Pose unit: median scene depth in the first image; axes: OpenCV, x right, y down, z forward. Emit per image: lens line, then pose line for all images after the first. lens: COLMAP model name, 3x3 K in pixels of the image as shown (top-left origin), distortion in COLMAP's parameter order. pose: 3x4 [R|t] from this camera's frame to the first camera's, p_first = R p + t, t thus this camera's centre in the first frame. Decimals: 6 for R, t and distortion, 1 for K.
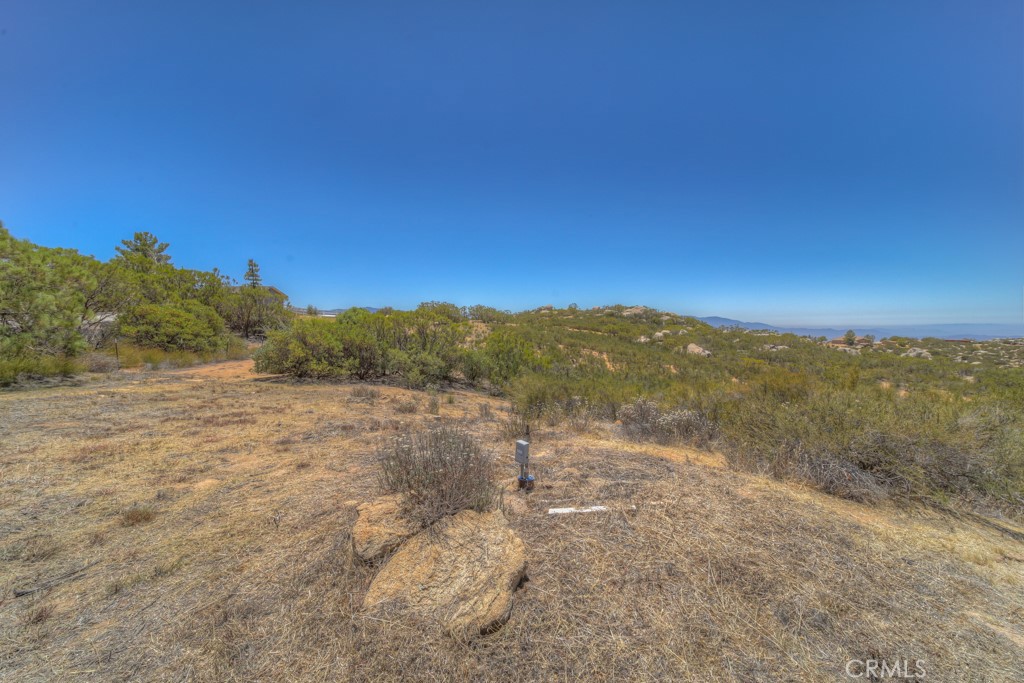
lens RADIAL K [[377.9, 0, 513.6], [0, 377.9, 343.1], [0, 0, 1]] dist [0.000986, 0.000033]
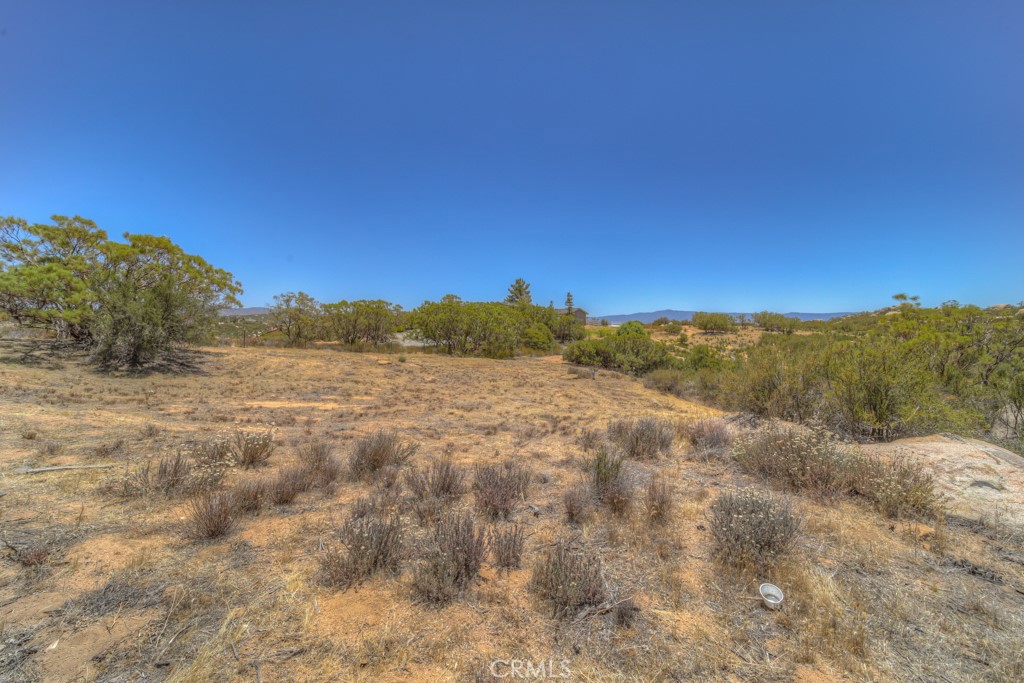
lens RADIAL K [[377.9, 0, 512.4], [0, 377.9, 345.3], [0, 0, 1]] dist [0.000986, 0.000033]
pose [[0.722331, 0.040406, -0.690366, 0.464268], [-0.037836, 0.999105, 0.018889, -0.031302], [0.690511, 0.012477, 0.723214, -0.599751]]
